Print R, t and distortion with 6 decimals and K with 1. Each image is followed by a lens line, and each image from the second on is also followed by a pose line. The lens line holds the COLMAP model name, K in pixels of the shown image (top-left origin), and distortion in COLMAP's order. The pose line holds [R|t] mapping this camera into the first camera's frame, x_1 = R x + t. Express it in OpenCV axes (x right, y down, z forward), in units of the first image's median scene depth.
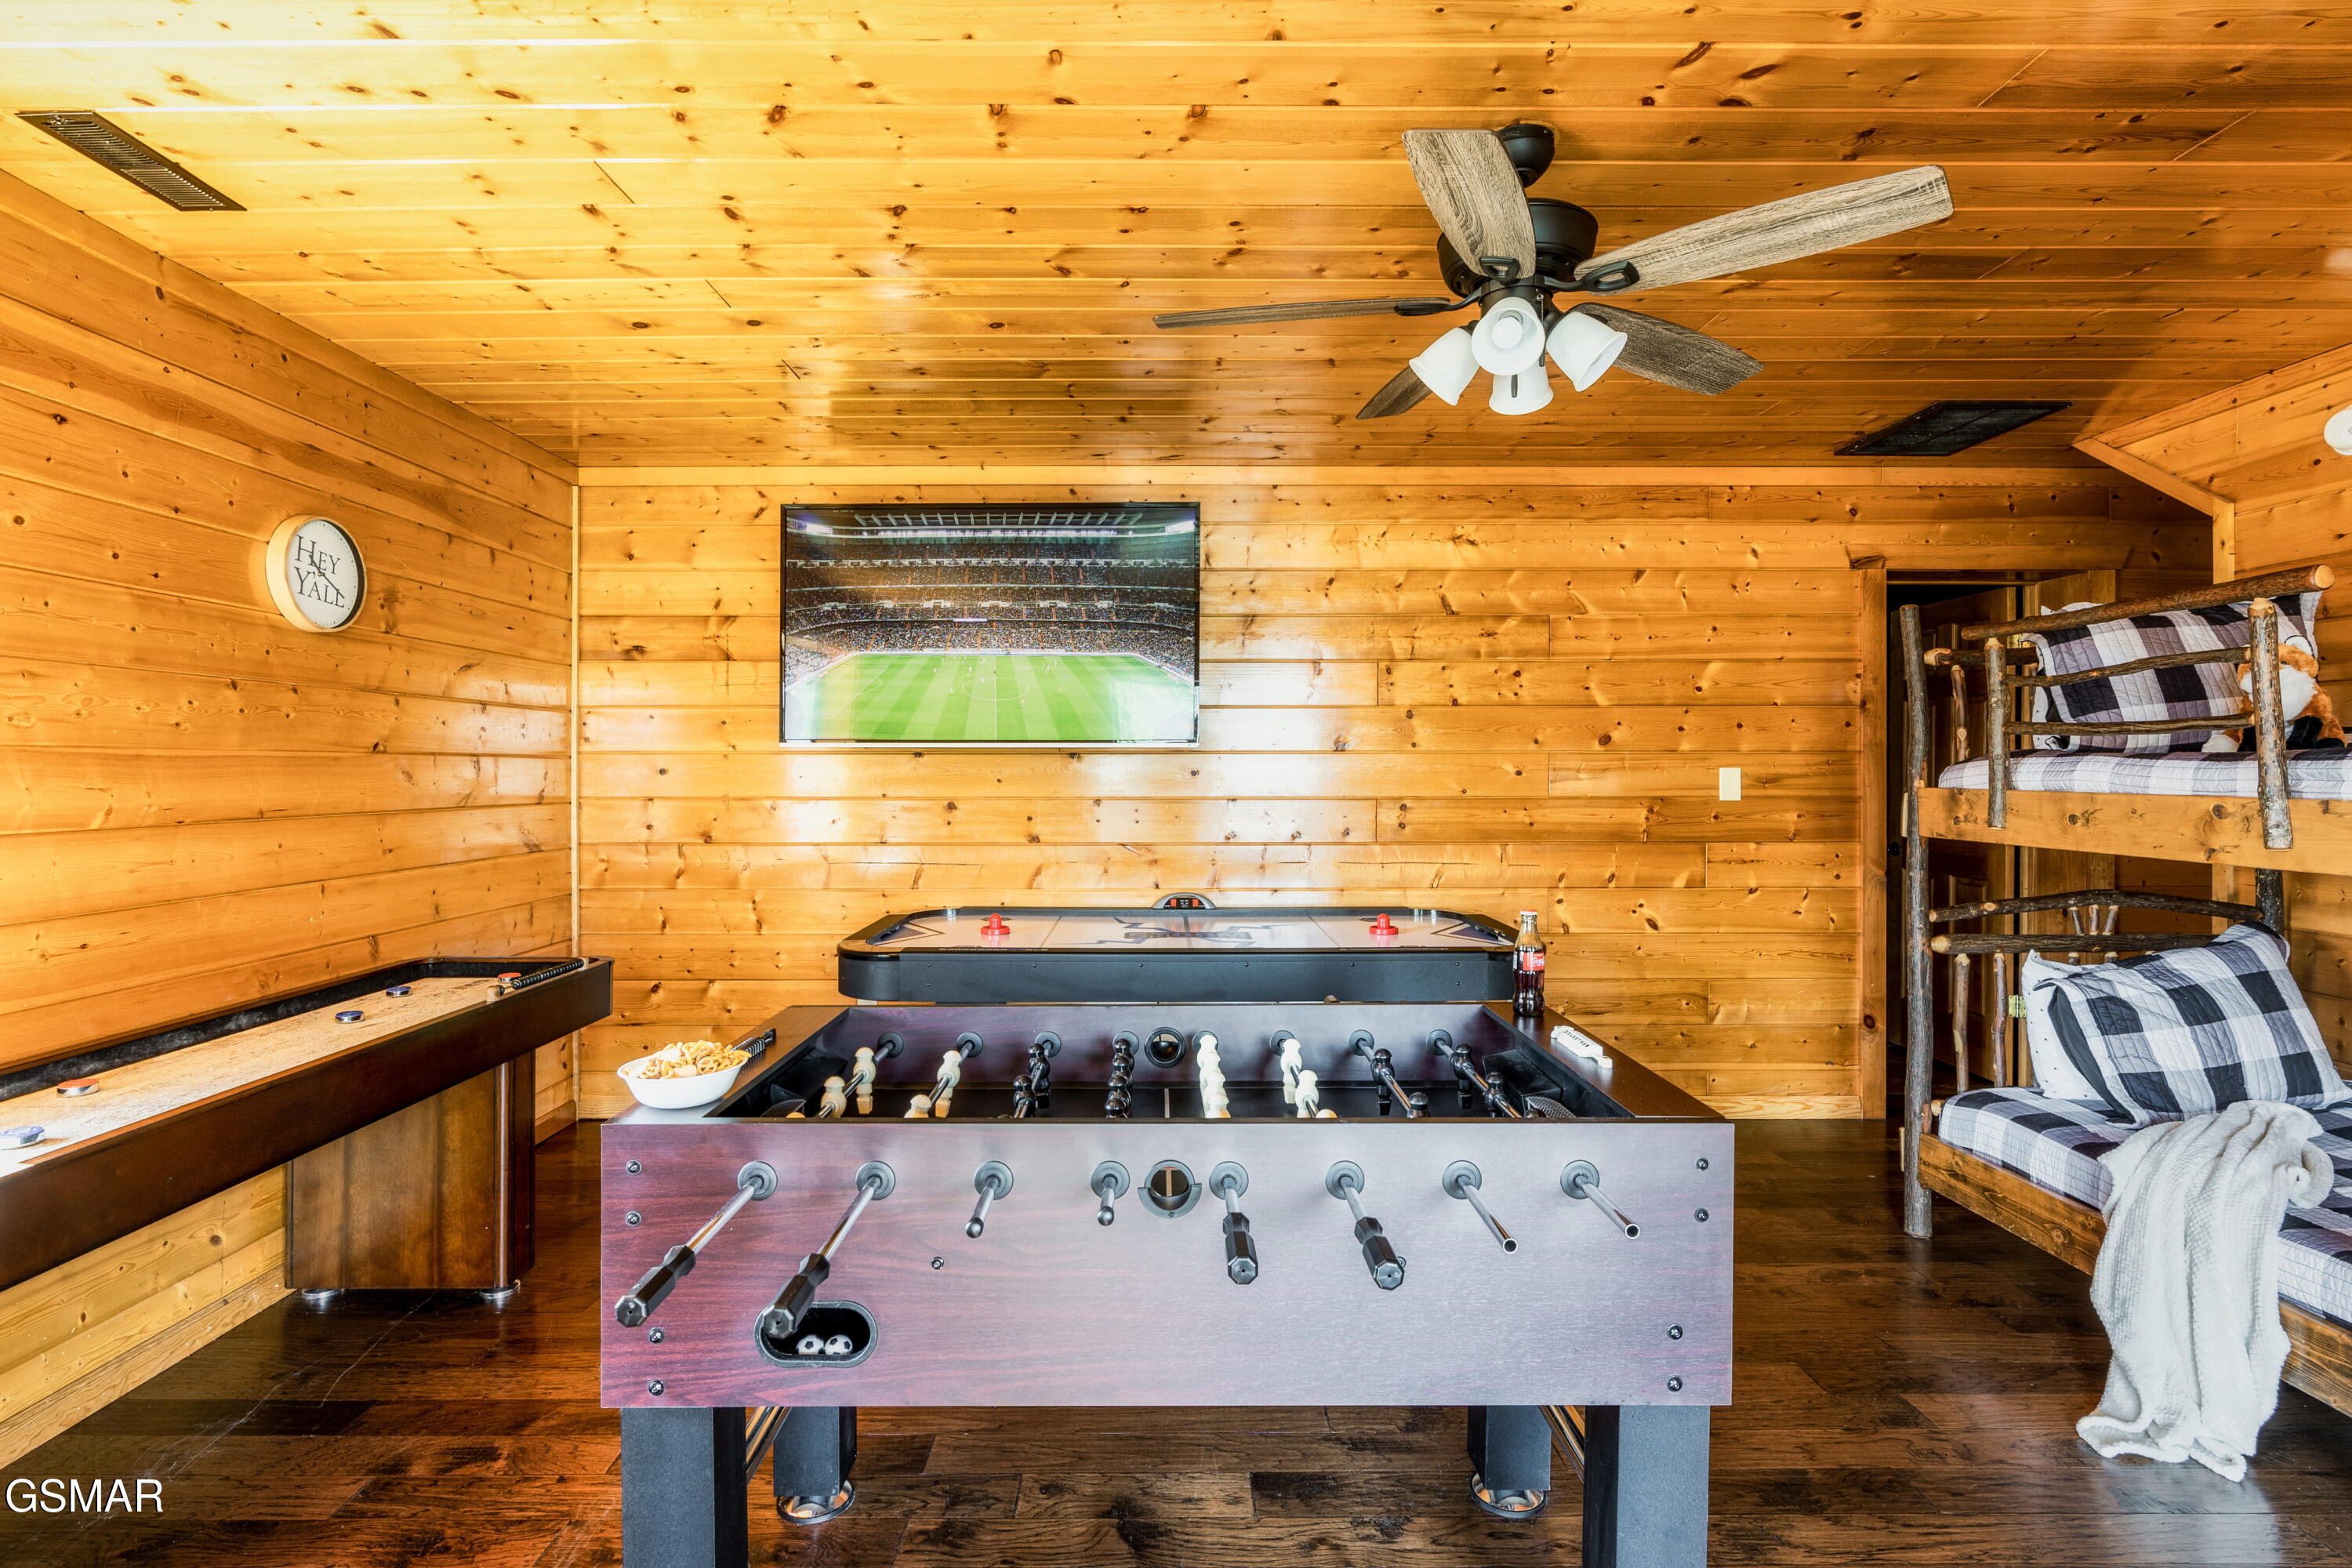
lens RADIAL K [[1149.3, 0, 1163.6], [0, 1149.3, 771.2], [0, 0, 1]] dist [-0.006506, 0.001806]
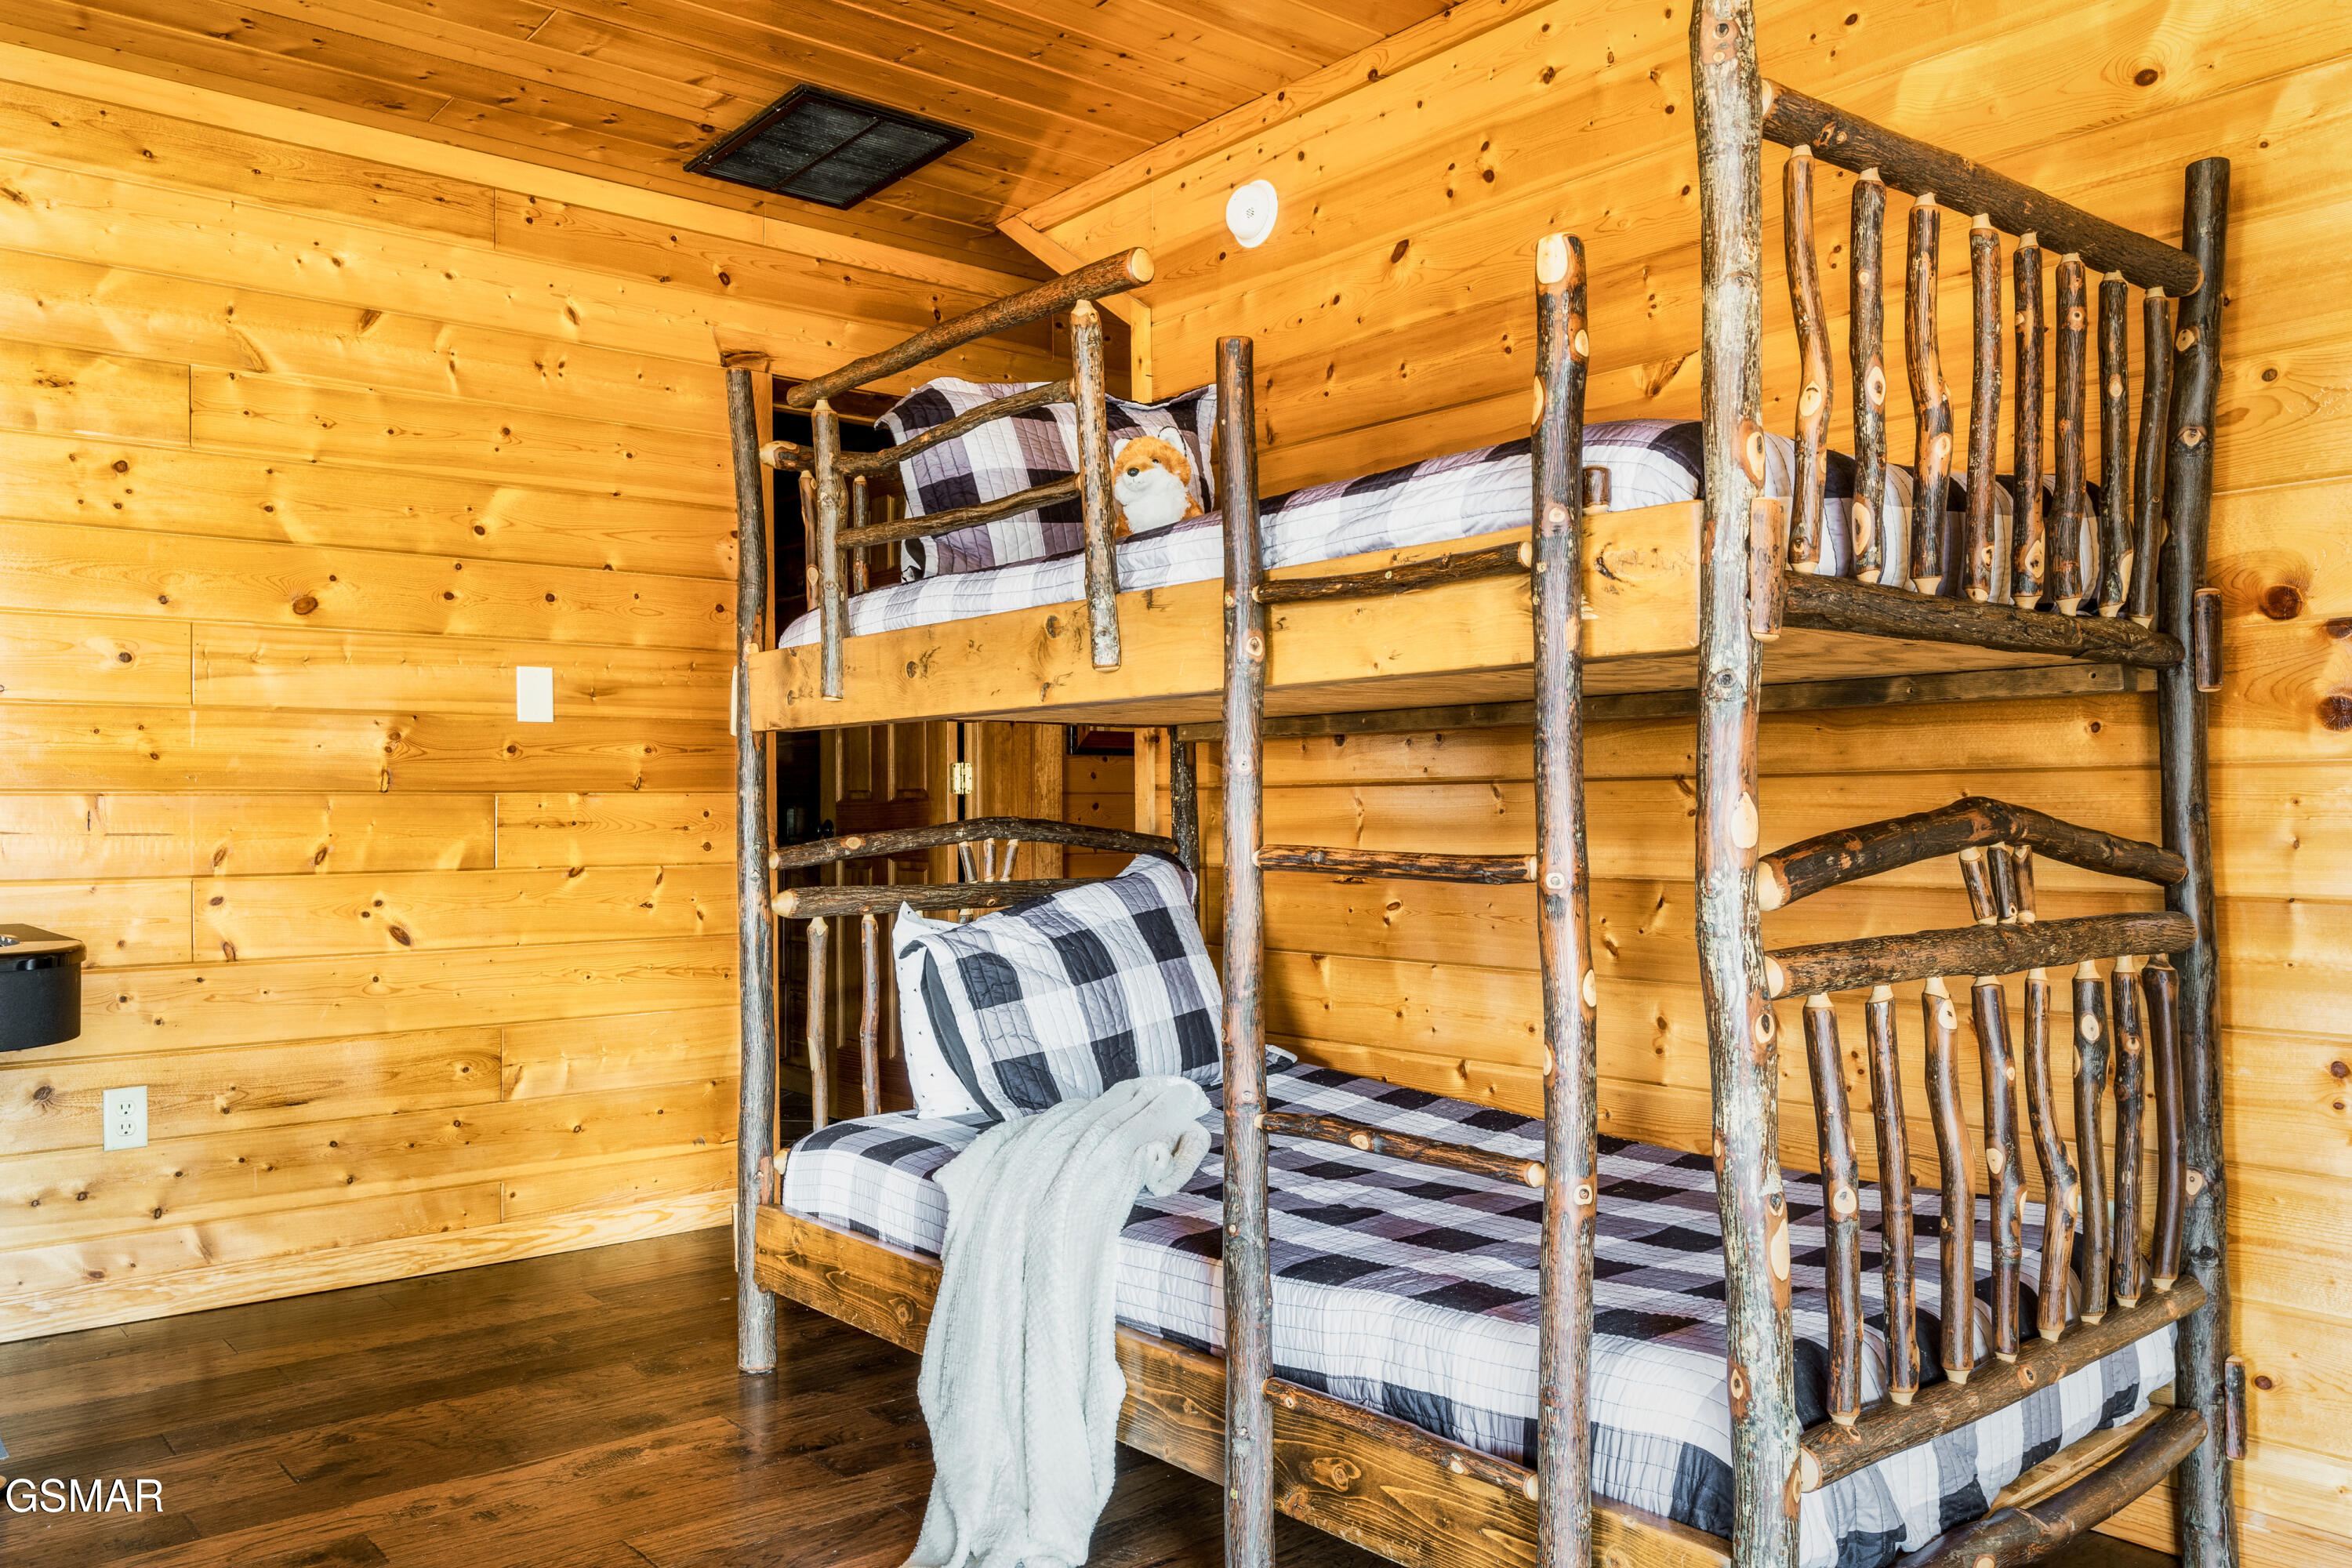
lens RADIAL K [[1765.3, 0, 1188.2], [0, 1765.3, 804.9], [0, 0, 1]] dist [0.001334, 0.001252]
pose [[0.767686, -0.002924, 0.640819, 0.179868], [0.010051, 0.999922, -0.007479, 0.086000], [-0.640747, 0.012182, 0.767656, 0.083783]]
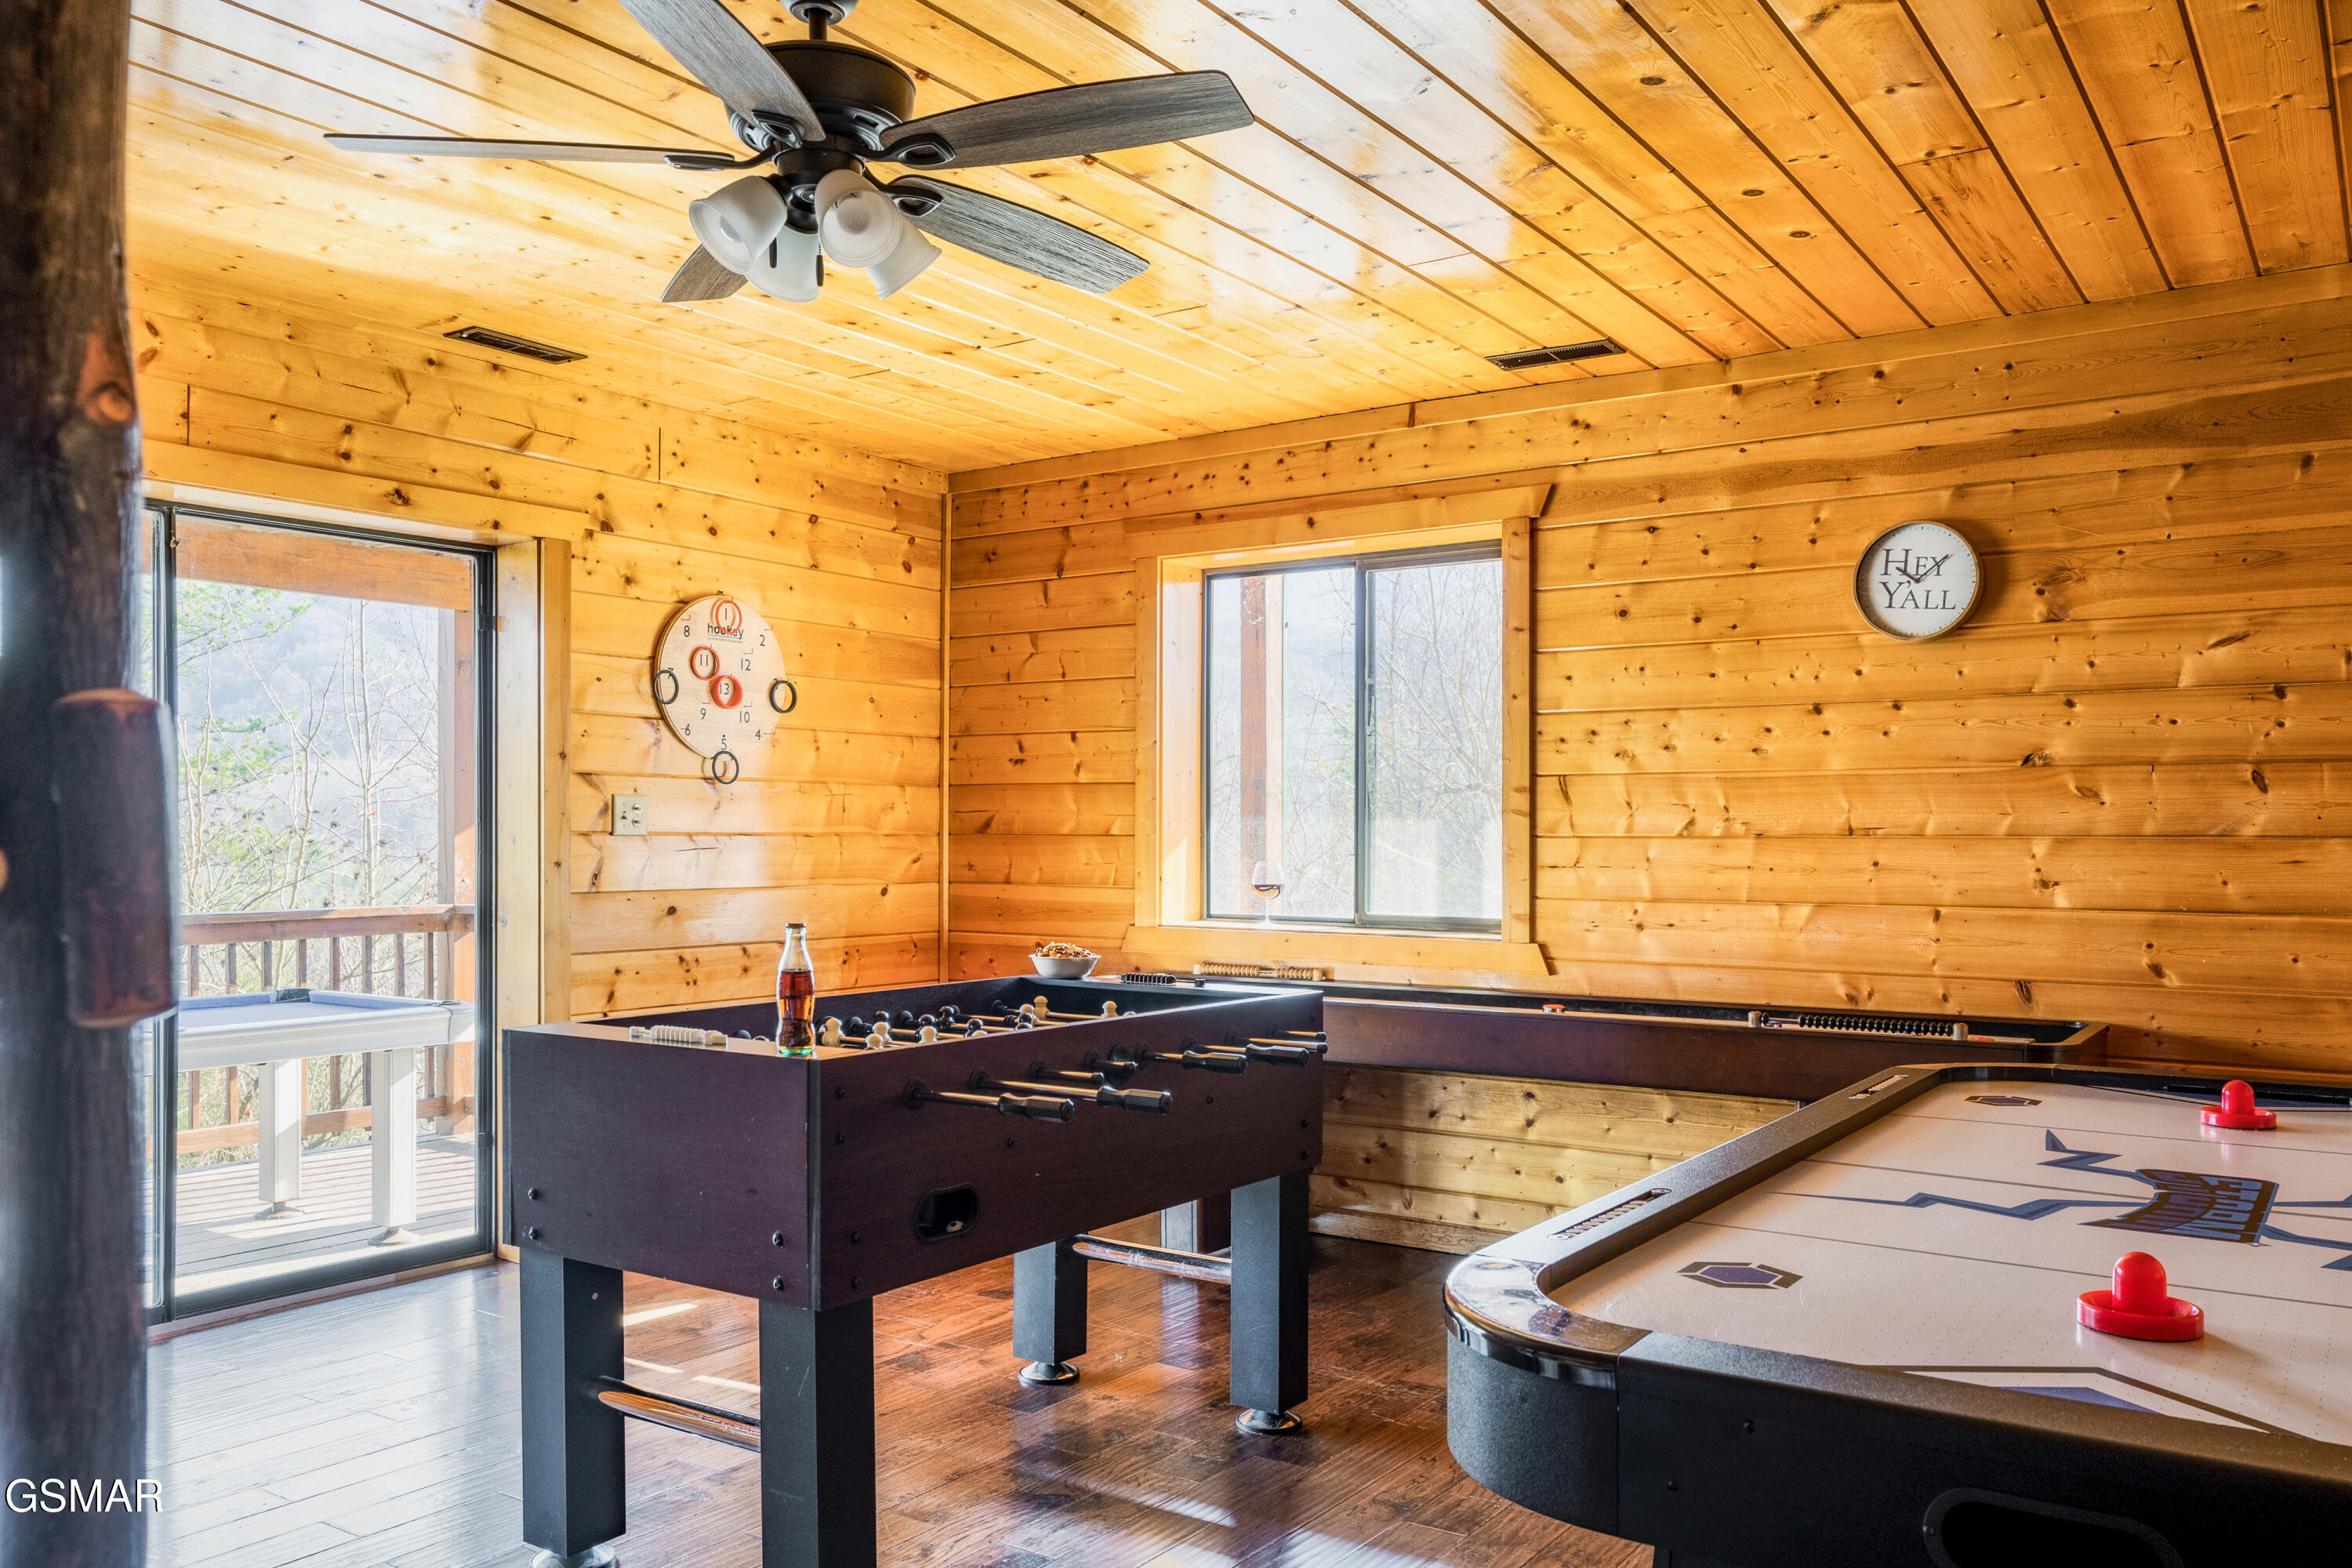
lens RADIAL K [[1765.3, 0, 1146.8], [0, 1765.3, 811.1], [0, 0, 1]] dist [0.001334, 0.001252]
pose [[-0.585938, -0.011733, -0.810271, 0.610338], [-0.004705, 0.999928, -0.011077, 0.027991], [0.810342, -0.002679, -0.585951, 0.998576]]
